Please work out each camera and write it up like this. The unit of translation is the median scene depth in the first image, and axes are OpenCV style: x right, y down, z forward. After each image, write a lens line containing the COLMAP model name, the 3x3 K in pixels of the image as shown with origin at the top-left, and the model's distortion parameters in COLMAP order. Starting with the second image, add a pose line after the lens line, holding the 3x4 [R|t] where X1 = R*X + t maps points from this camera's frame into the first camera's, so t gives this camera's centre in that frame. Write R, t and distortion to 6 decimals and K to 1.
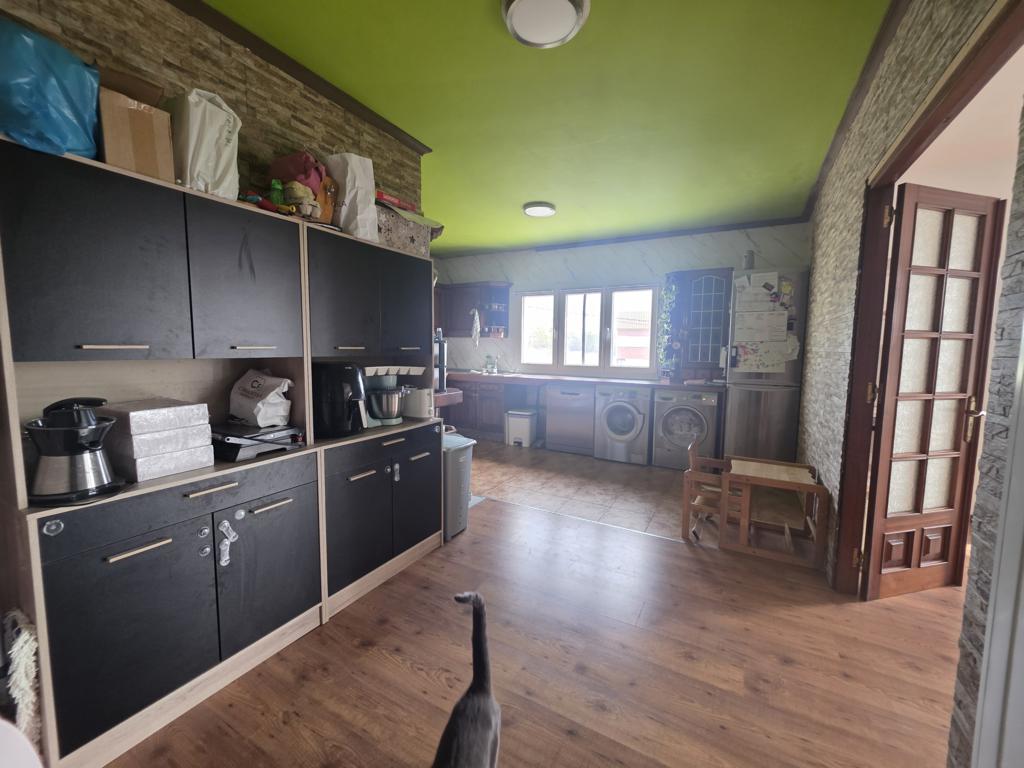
lens RADIAL K [[410.4, 0, 513.6], [0, 410.4, 381.4], [0, 0, 1]] dist [0.000139, -0.000011]
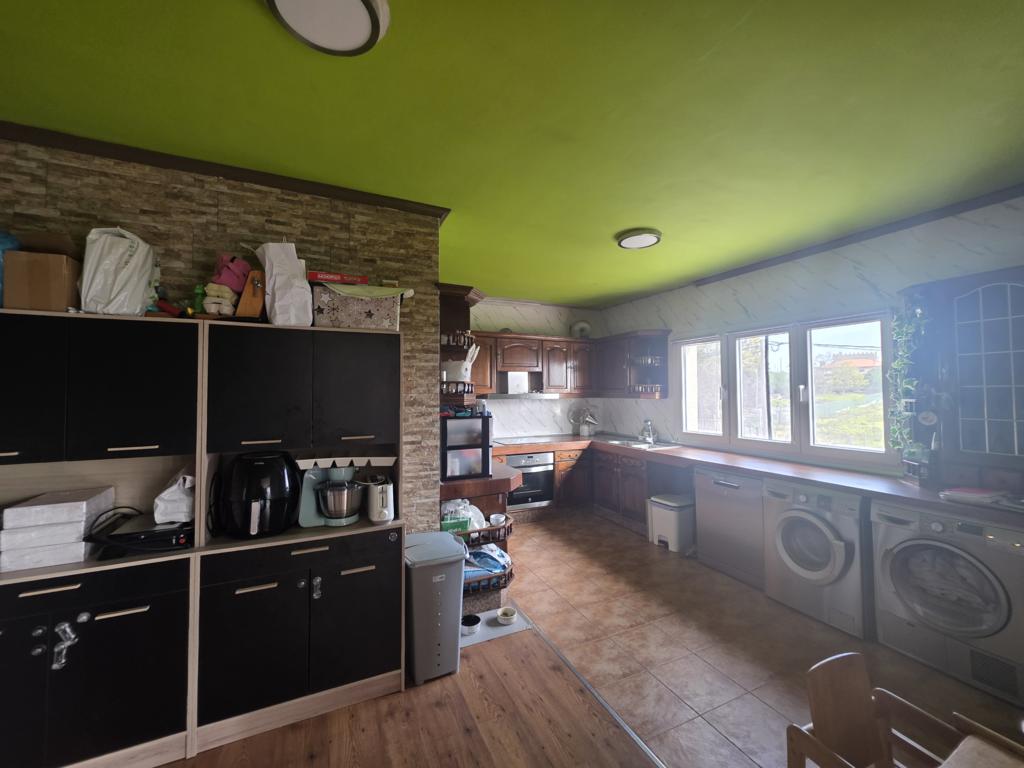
lens RADIAL K [[413.4, 0, 515.0], [0, 413.4, 378.1], [0, 0, 1]] dist [0.000817, 0.000127]
pose [[0.814081, -0.036855, -0.579581, 0.471075], [-0.033640, 0.993316, -0.110416, -0.107195], [0.579776, 0.109385, 0.807400, 0.424846]]
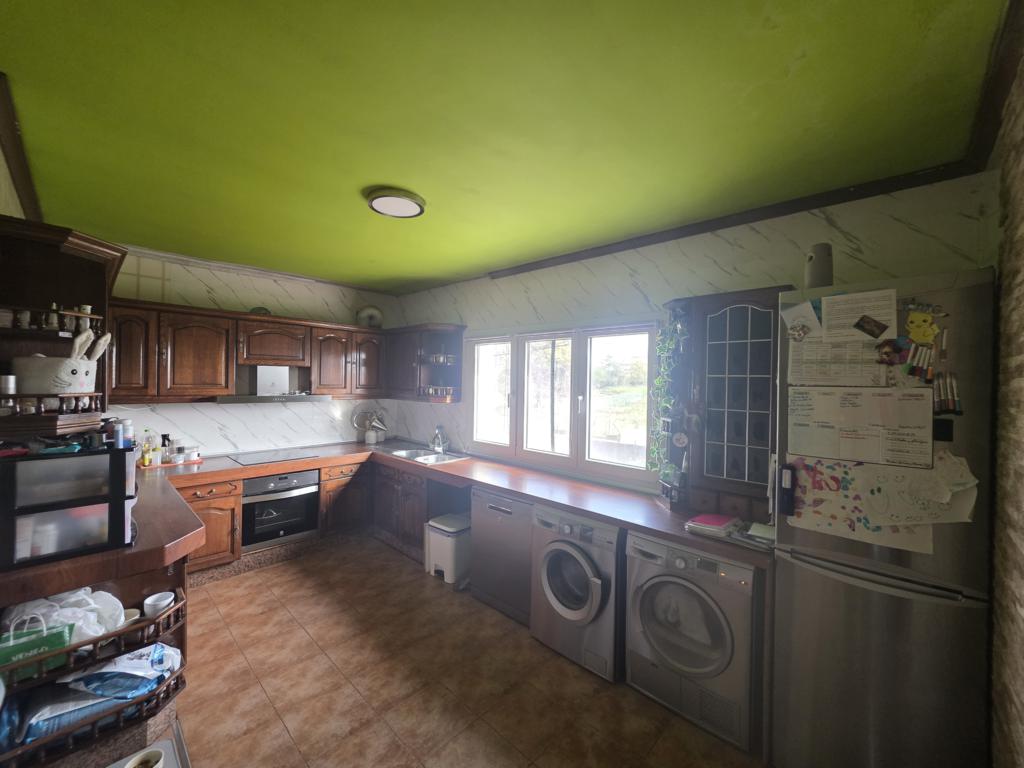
lens RADIAL K [[410.4, 0, 513.6], [0, 410.4, 381.4], [0, 0, 1]] dist [0.000139, -0.000011]
pose [[0.970882, 0.005056, -0.239505, 0.546573], [-0.025488, 0.996283, -0.082288, -0.195251], [0.238198, 0.085996, 0.967402, 0.772058]]
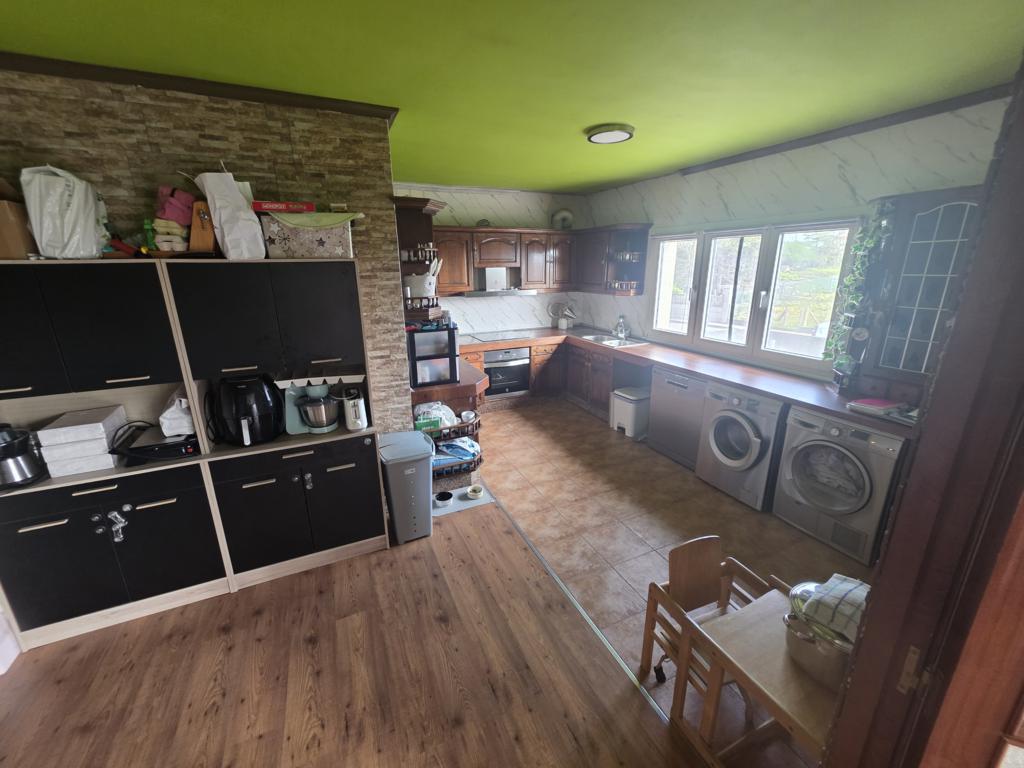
lens RADIAL K [[411.1, 0, 509.6], [0, 411.1, 381.4], [0, 0, 1]] dist [0.002090, 0.000183]
pose [[0.806334, 0.141039, -0.574399, 0.588763], [-0.028739, 0.979348, 0.200127, -0.213889], [0.590762, -0.144861, 0.793735, 0.429089]]
